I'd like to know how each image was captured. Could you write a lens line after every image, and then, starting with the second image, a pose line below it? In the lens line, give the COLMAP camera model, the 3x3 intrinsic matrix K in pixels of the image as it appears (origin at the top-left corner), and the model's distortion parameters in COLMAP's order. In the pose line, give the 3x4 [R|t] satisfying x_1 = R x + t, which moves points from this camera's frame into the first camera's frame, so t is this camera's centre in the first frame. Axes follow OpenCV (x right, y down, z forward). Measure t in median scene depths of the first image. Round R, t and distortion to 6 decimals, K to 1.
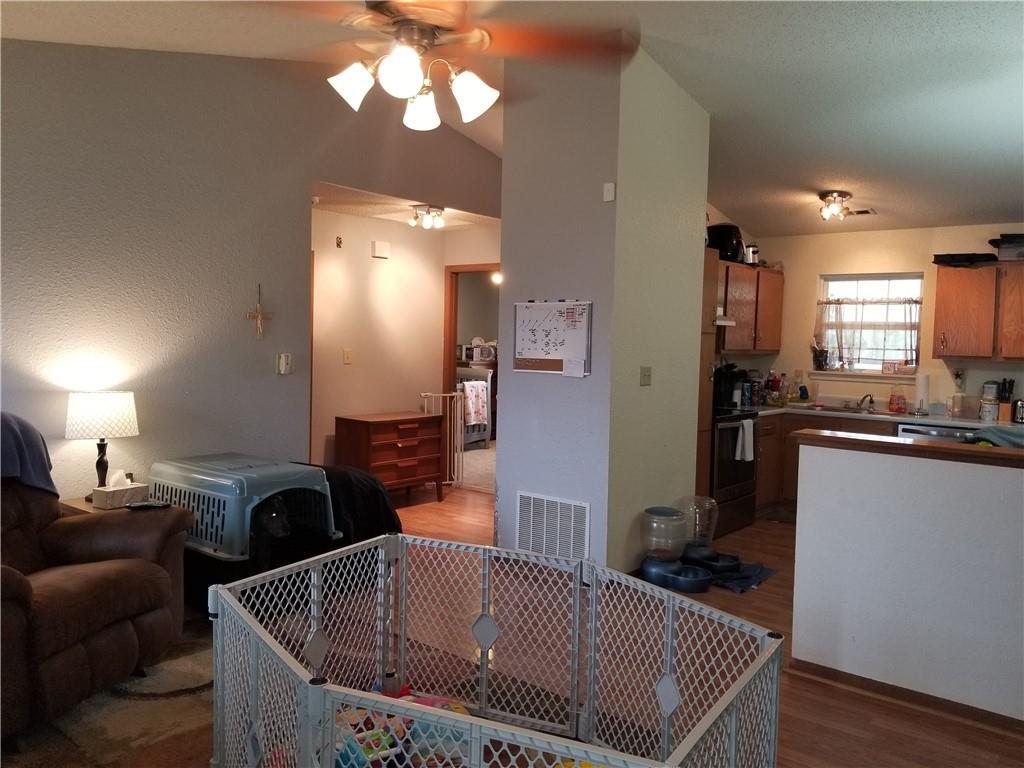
lens RADIAL K [[792.5, 0, 519.5], [0, 792.5, 386.8], [0, 0, 1]] dist [0.078026, -0.135959]
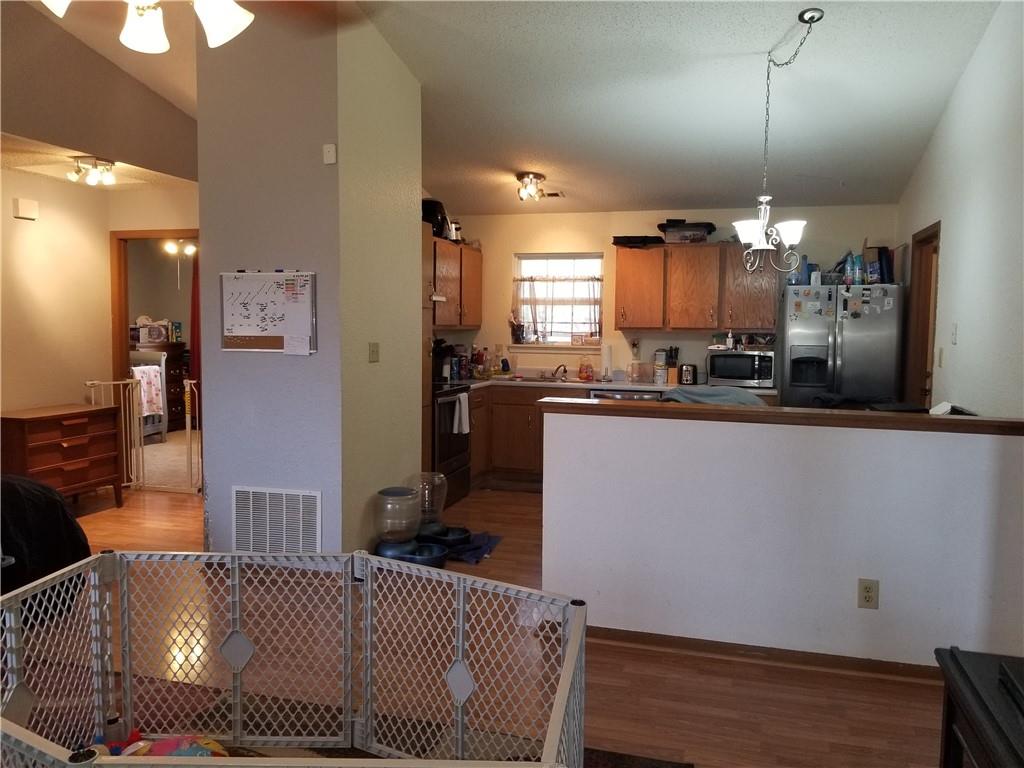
lens RADIAL K [[792.5, 0, 520.7], [0, 792.5, 379.3], [0, 0, 1]] dist [0.078026, -0.135959]
pose [[0.916274, -0.041897, 0.398356, -0.044392], [0.035455, 0.999094, 0.023529, 0.002018], [-0.398981, -0.007435, 0.916929, 0.040035]]
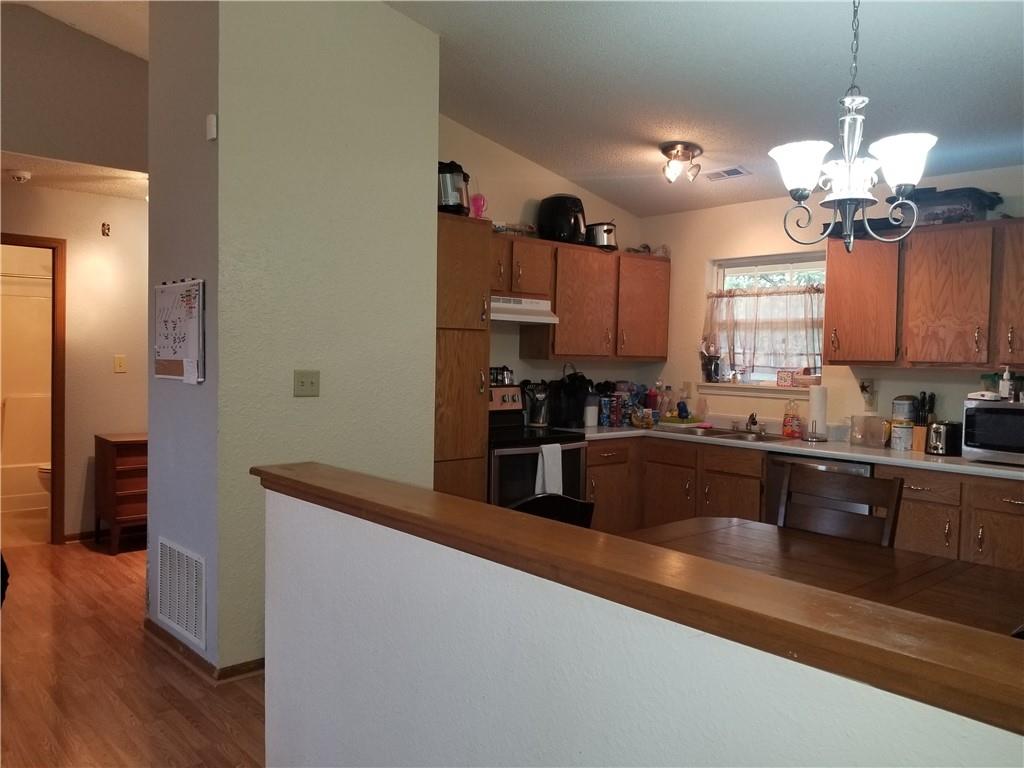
lens RADIAL K [[792.5, 0, 516.9], [0, 792.5, 385.6], [0, 0, 1]] dist [0.078026, -0.135959]
pose [[0.988895, 0.002527, -0.148593, 0.335204], [-0.006338, 0.999663, -0.025179, 0.004073], [0.148479, 0.025841, 0.988578, 0.223790]]
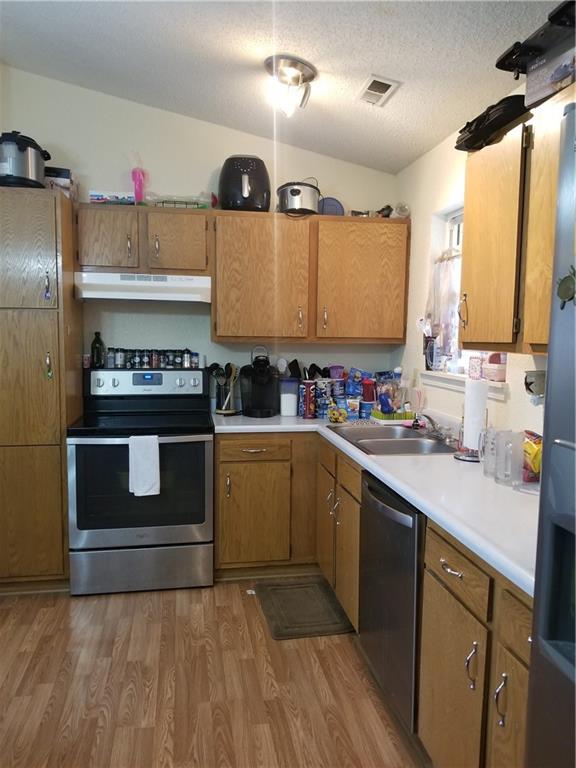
lens RADIAL K [[594.4, 0, 293.3], [0, 594.4, 392.2], [0, 0, 1]] dist [0.078026, -0.135959]
pose [[0.767875, 0.050537, -0.638604, 0.651367], [-0.036108, 0.998713, 0.035617, -0.017475], [0.639582, -0.004291, 0.768711, 0.630399]]
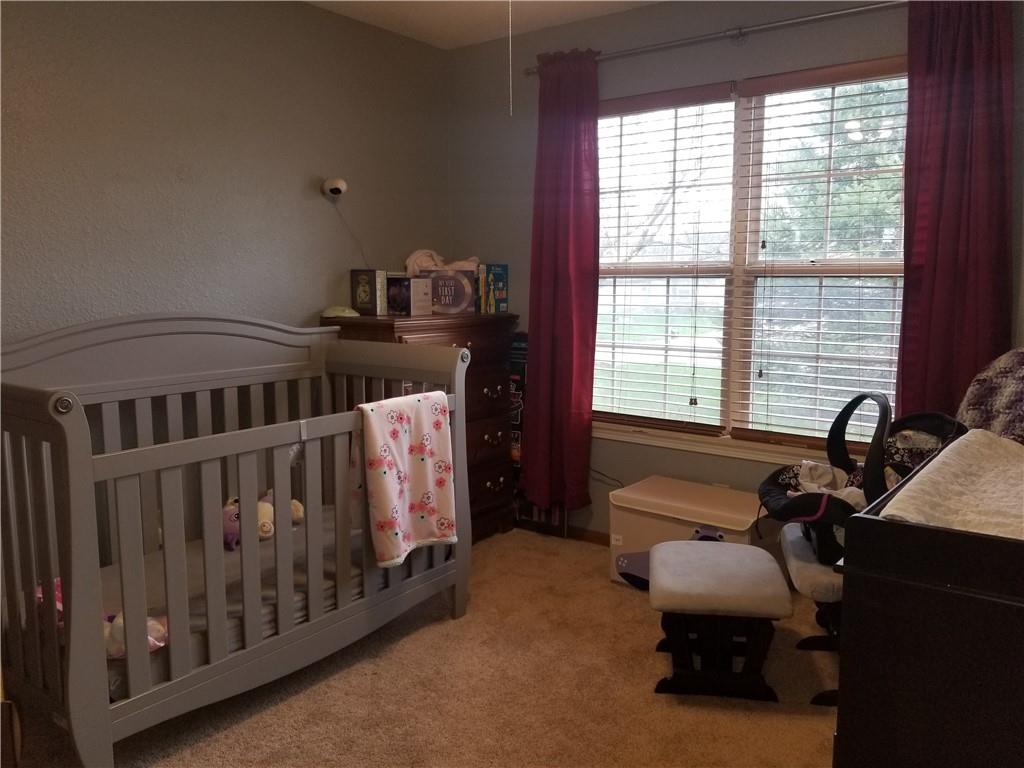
lens RADIAL K [[792.5, 0, 517.5], [0, 792.5, 381.2], [0, 0, 1]] dist [0.078026, -0.135959]
pose [[0.999052, -0.029824, 0.031705, -0.039989], [0.027761, 0.997588, 0.063619, -0.042447], [-0.033525, -0.062679, 0.997470, 1.082565]]
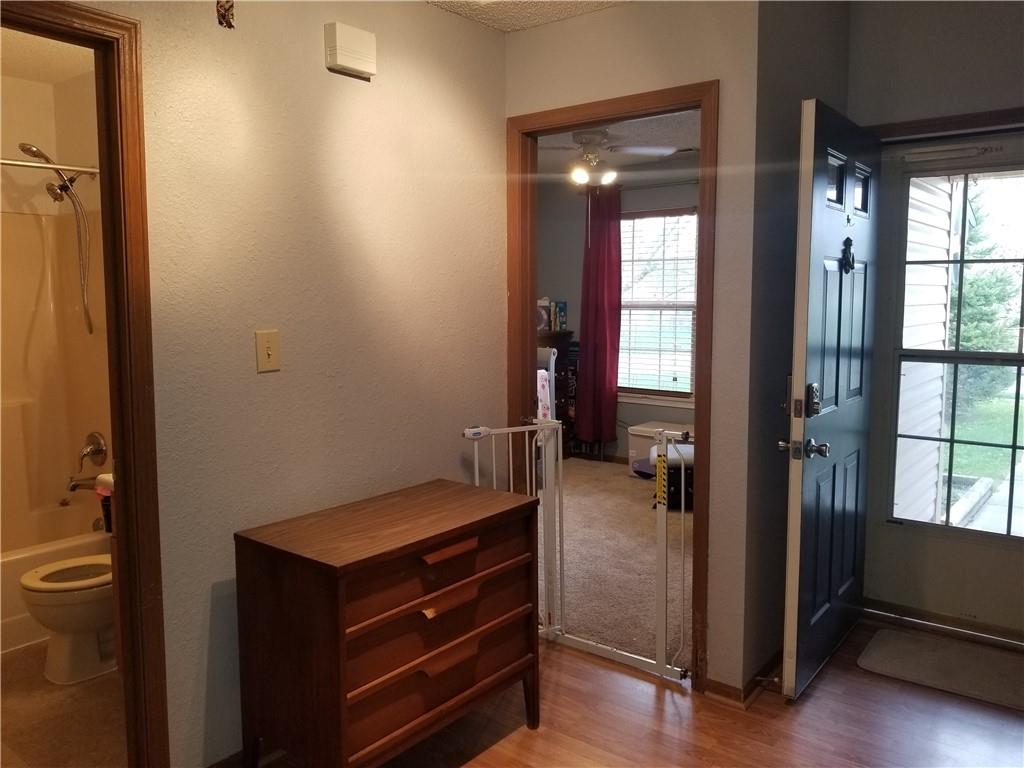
lens RADIAL K [[792.5, 0, 510.7], [0, 792.5, 377.3], [0, 0, 1]] dist [0.078026, -0.135959]
pose [[0.999408, -0.030942, 0.015023, -0.117280], [0.030332, 0.998768, 0.039283, -0.037571], [-0.016220, -0.038804, 0.999115, 0.658915]]
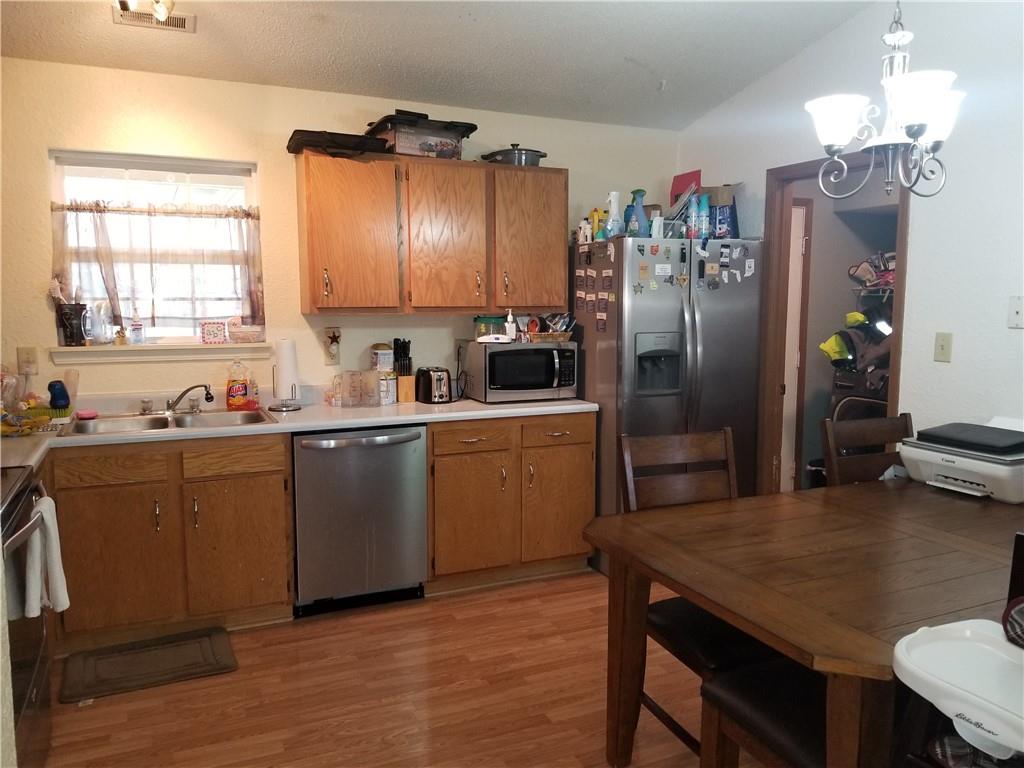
lens RADIAL K [[792.5, 0, 527.3], [0, 792.5, 387.1], [0, 0, 1]] dist [0.078026, -0.135959]
pose [[0.425431, -0.125803, 0.896204, 0.052155], [0.066031, 0.991966, 0.107901, -0.033014], [-0.902579, 0.013273, 0.430320, 0.586605]]
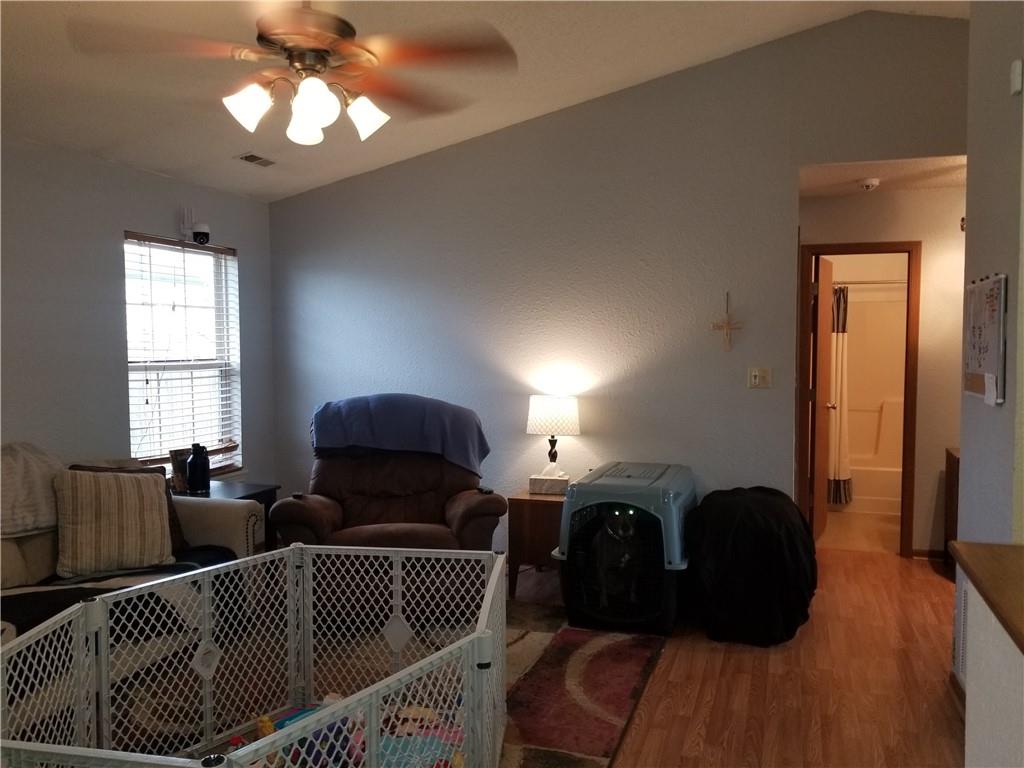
lens RADIAL K [[792.5, 0, 532.9], [0, 792.5, 382.6], [0, 0, 1]] dist [0.078026, -0.135959]
pose [[0.363272, 0.021891, -0.931426, 0.351243], [-0.046017, 0.998925, 0.005530, -0.011935], [0.930546, 0.040852, 0.363889, 0.330790]]
